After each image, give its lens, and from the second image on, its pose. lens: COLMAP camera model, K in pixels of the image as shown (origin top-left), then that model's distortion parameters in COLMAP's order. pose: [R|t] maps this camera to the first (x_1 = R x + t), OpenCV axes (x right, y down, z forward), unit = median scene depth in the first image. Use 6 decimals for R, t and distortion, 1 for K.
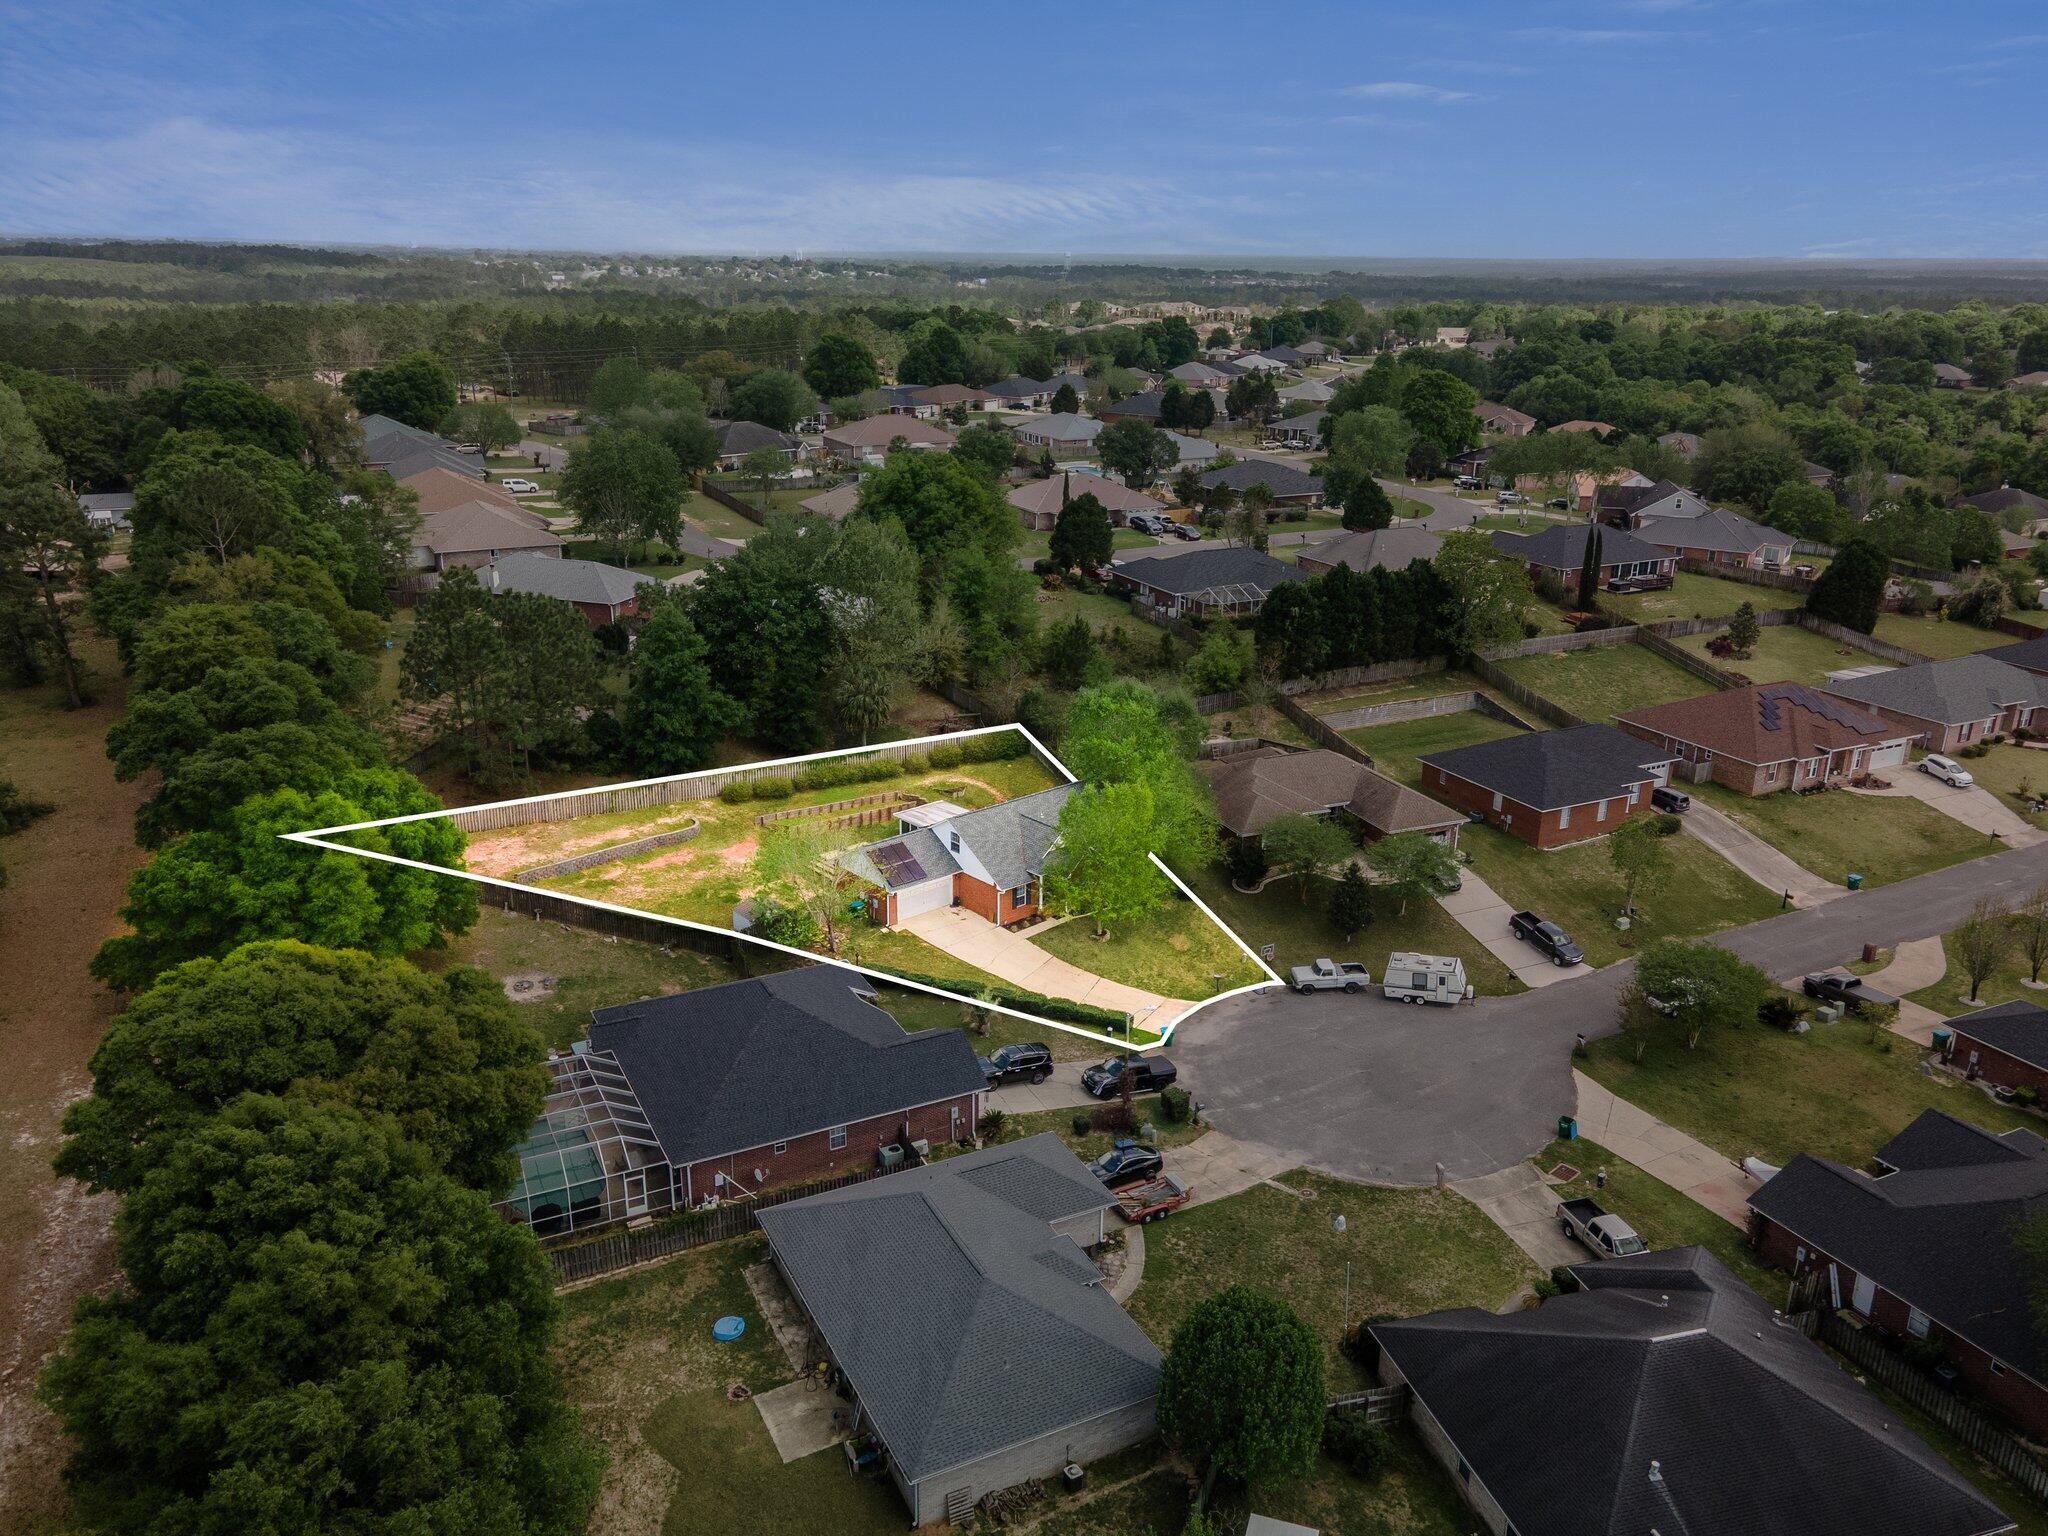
lens RADIAL K [[1522.5, 0, 1019.7], [0, 1522.5, 803.5], [0, 0, 1]] dist [0.031510, 0.002867]
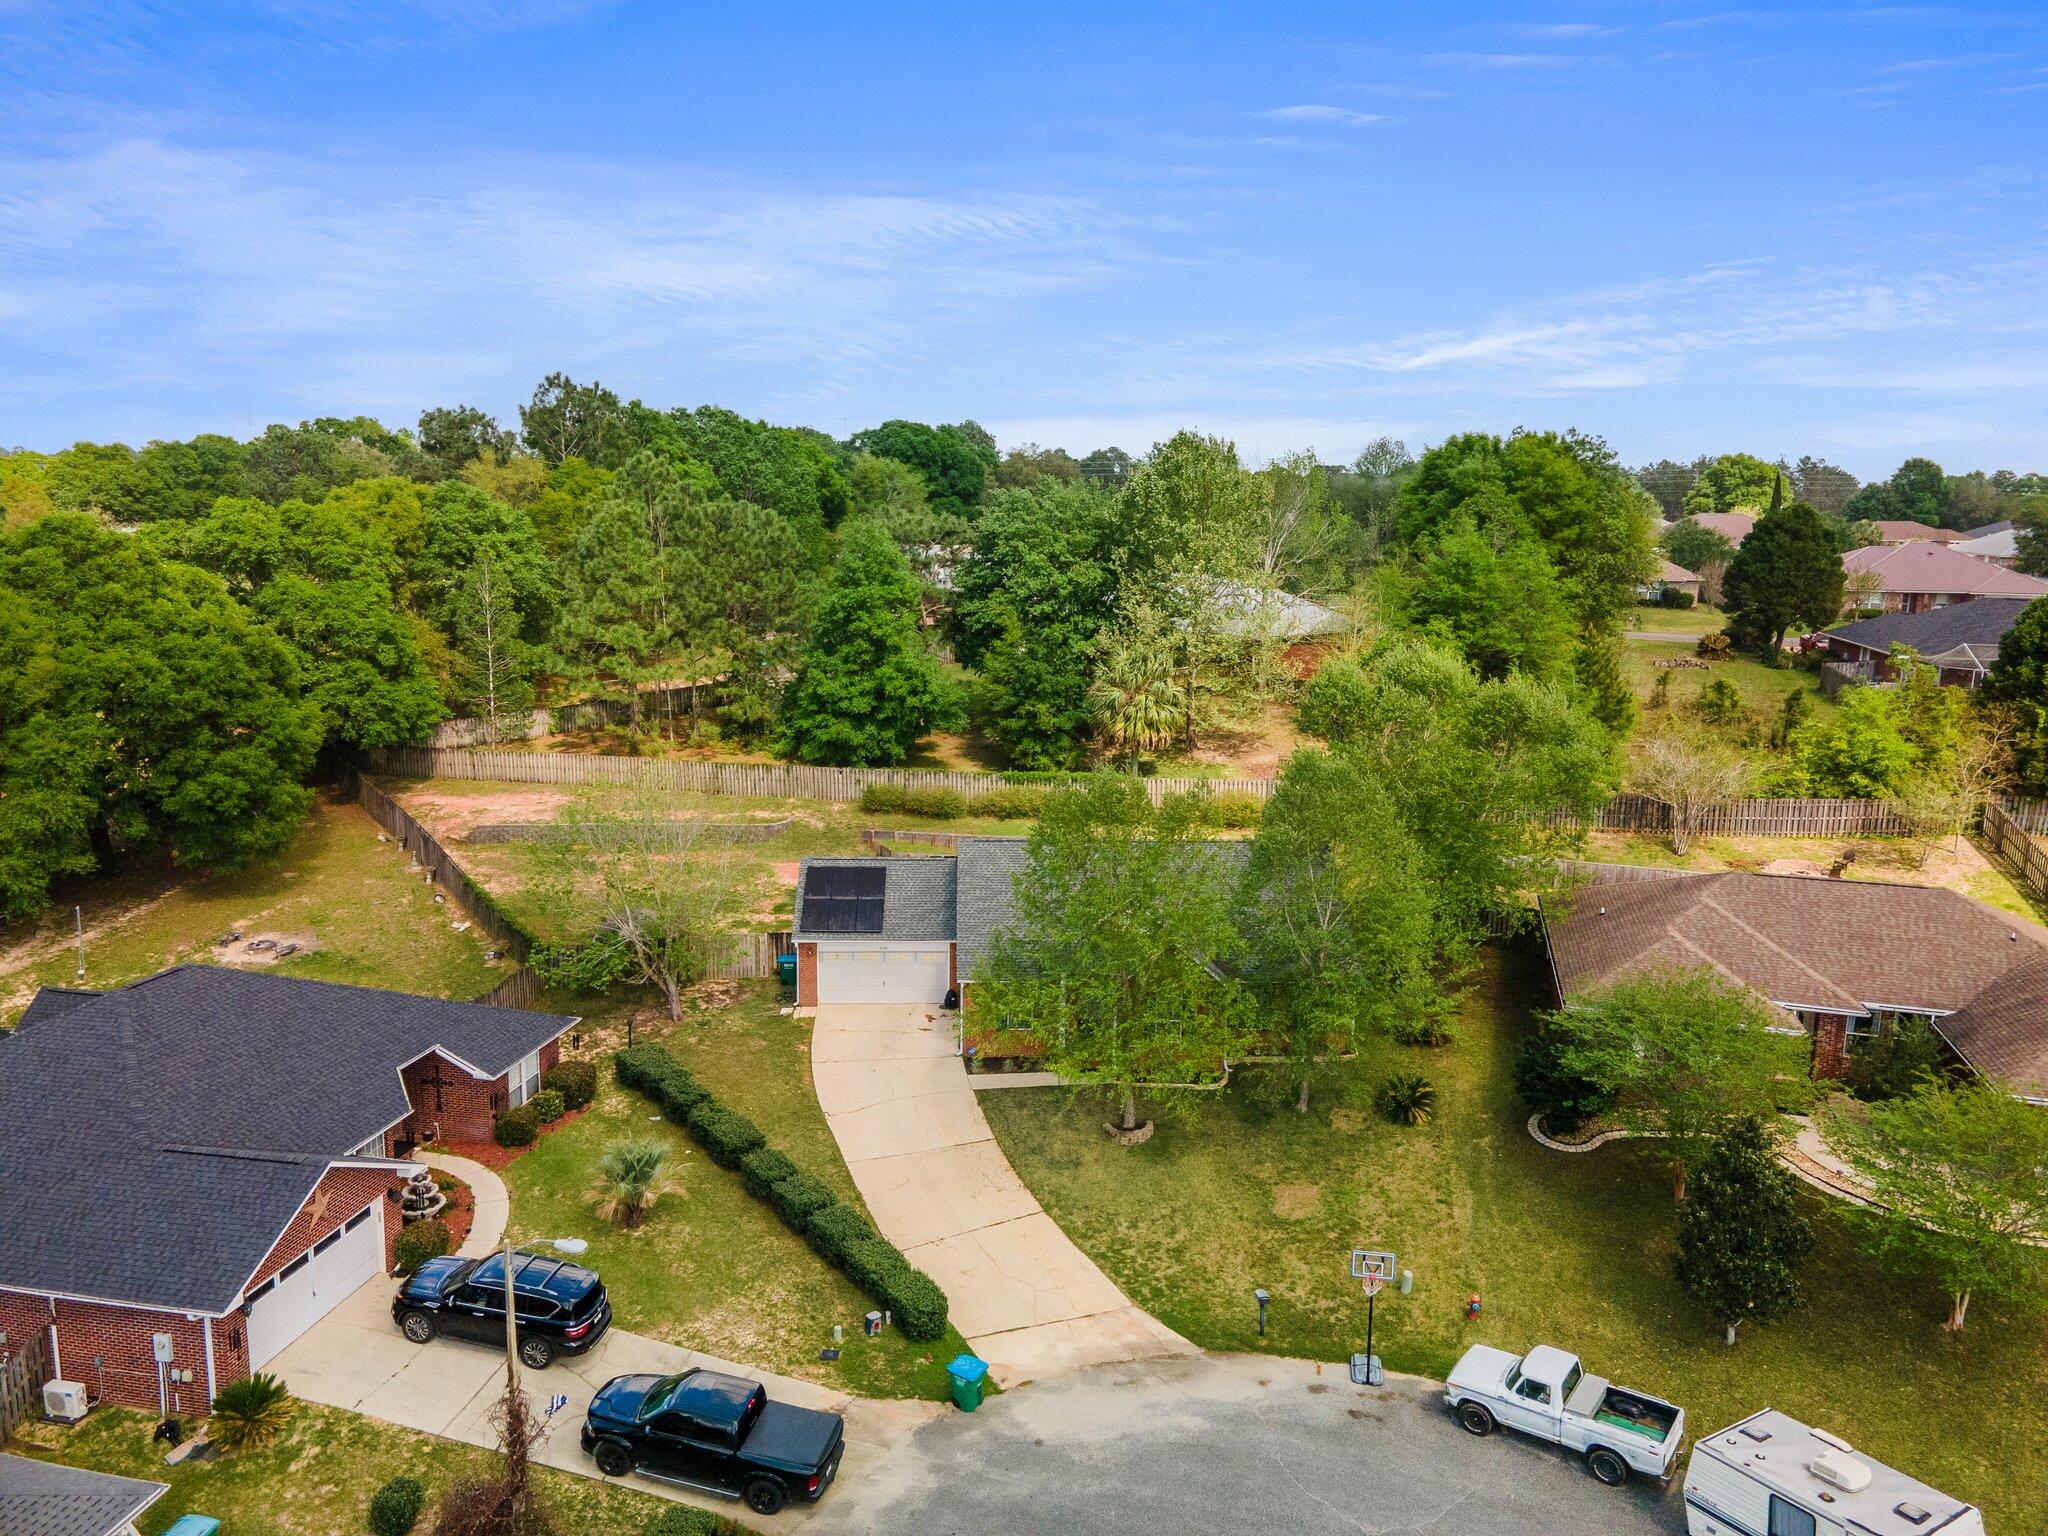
lens RADIAL K [[1483.6, 0, 1024.0], [0, 1483.6, 768.0], [0, 0, 1]] dist [0.033528, 0.005978]
pose [[0.782881, 0.118894, -0.610706, 0.286256], [-0.218397, 0.971626, -0.090811, 0.028107], [0.582581, 0.204470, 0.786633, 0.601425]]
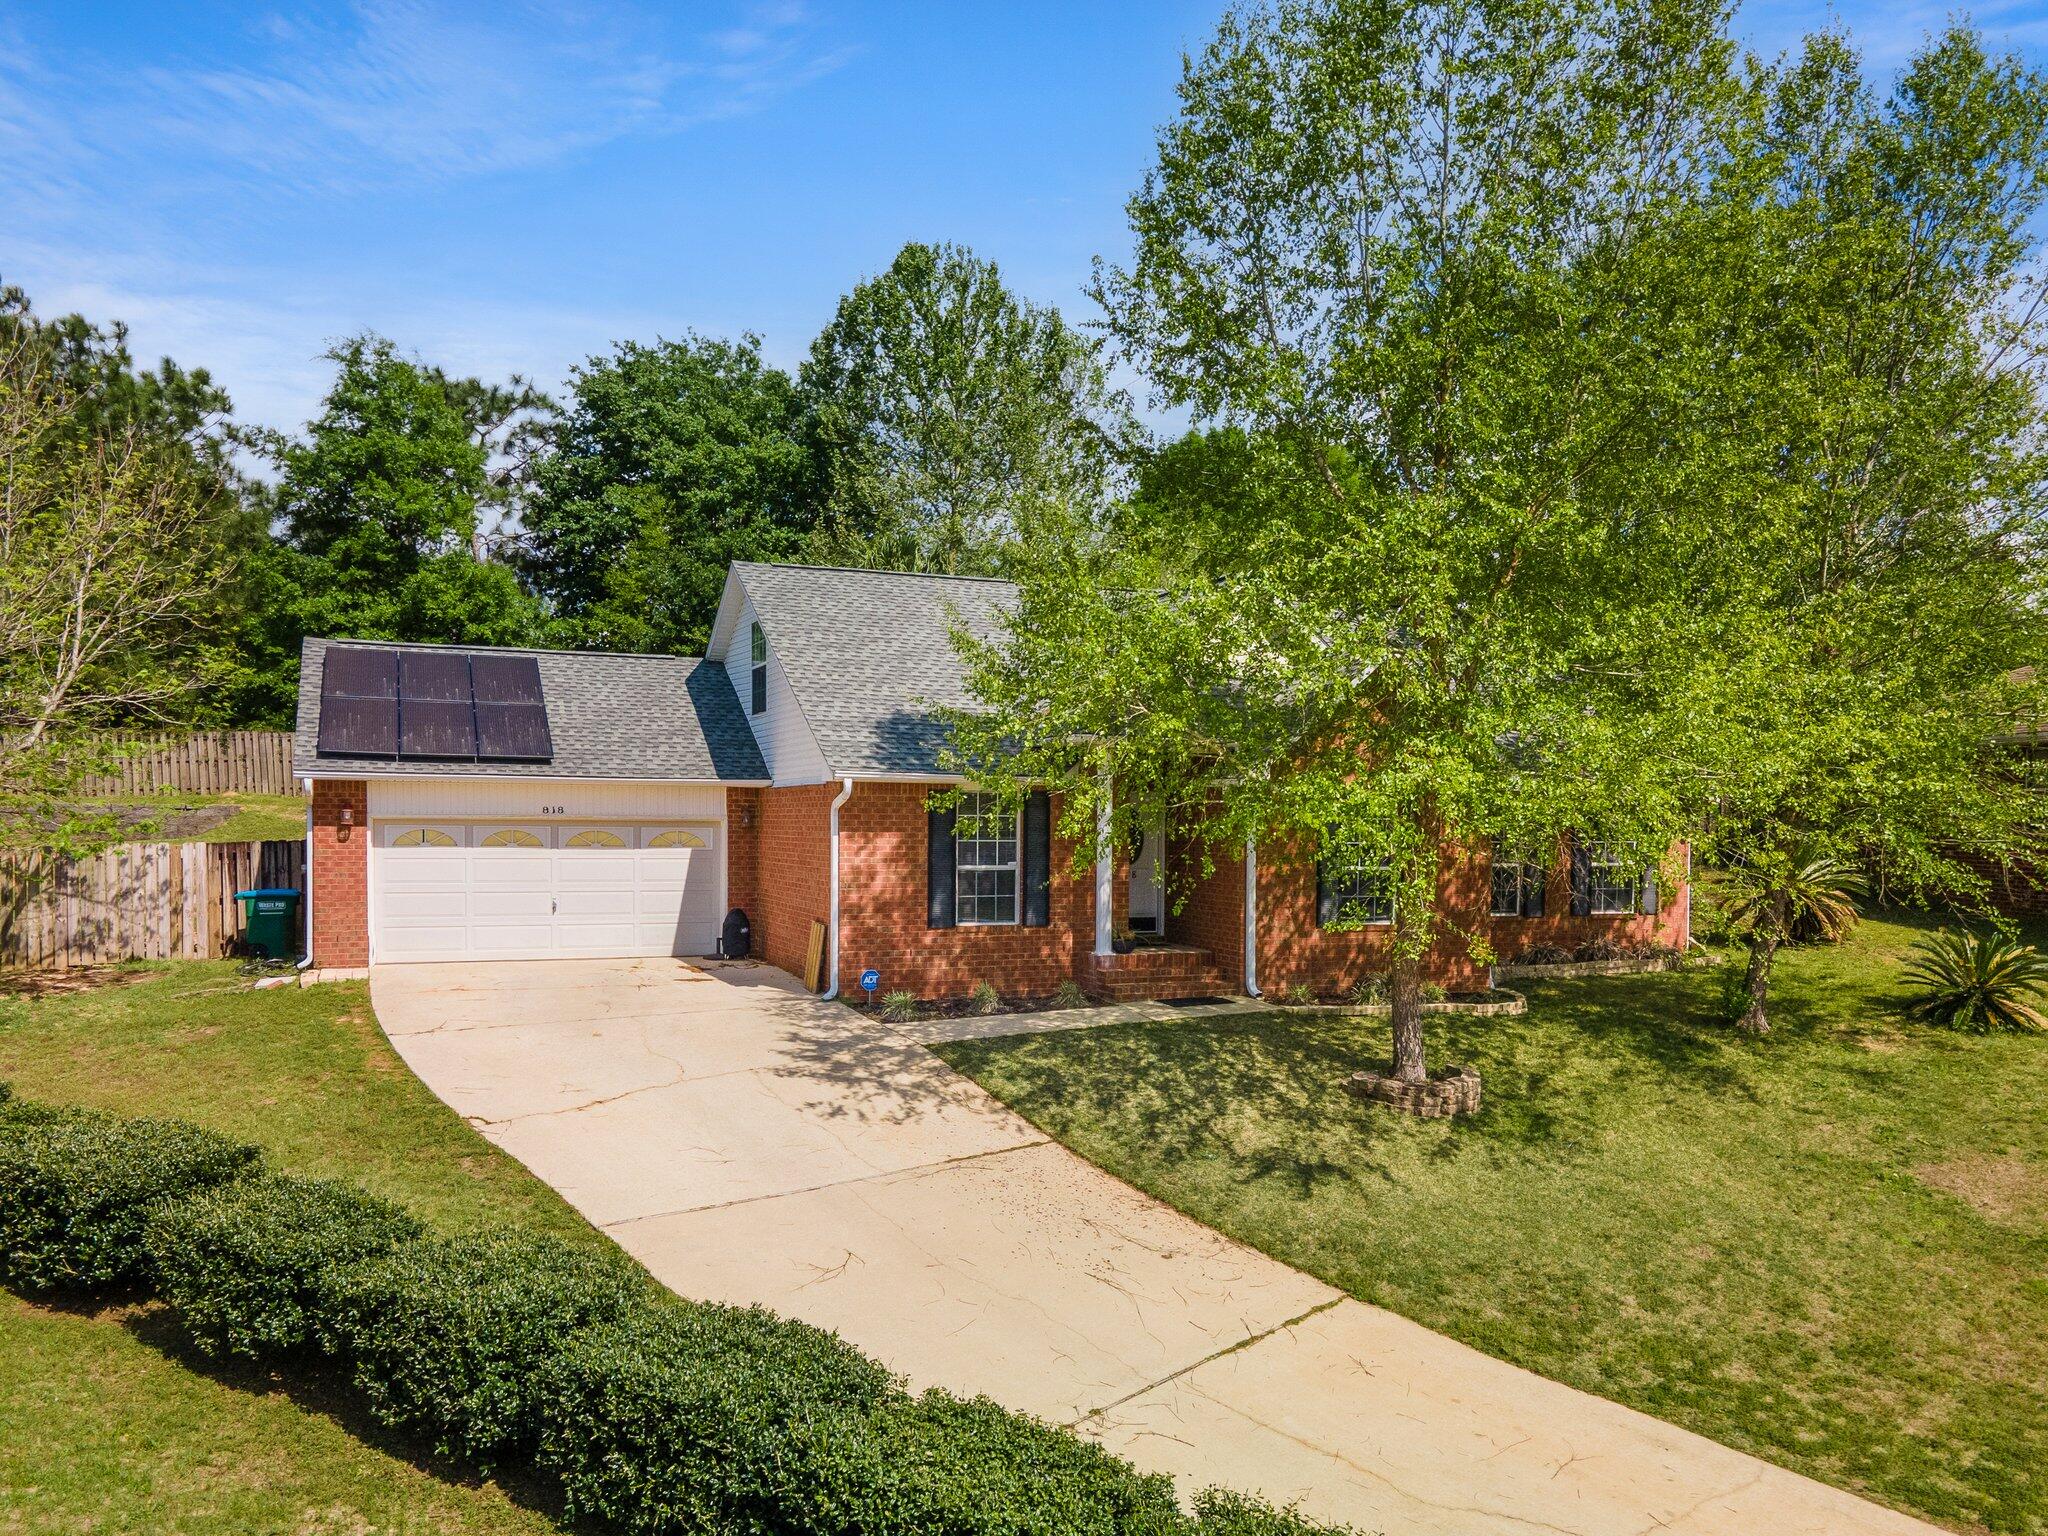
lens RADIAL K [[1522.5, 0, 1019.7], [0, 1522.5, 803.5], [0, 0, 1]] dist [0.031510, 0.002867]
pose [[0.950663, -0.007897, -0.310126, 0.064145], [-0.105509, 0.931853, -0.347157, 0.118095], [0.291733, 0.362751, 0.885045, 0.826882]]
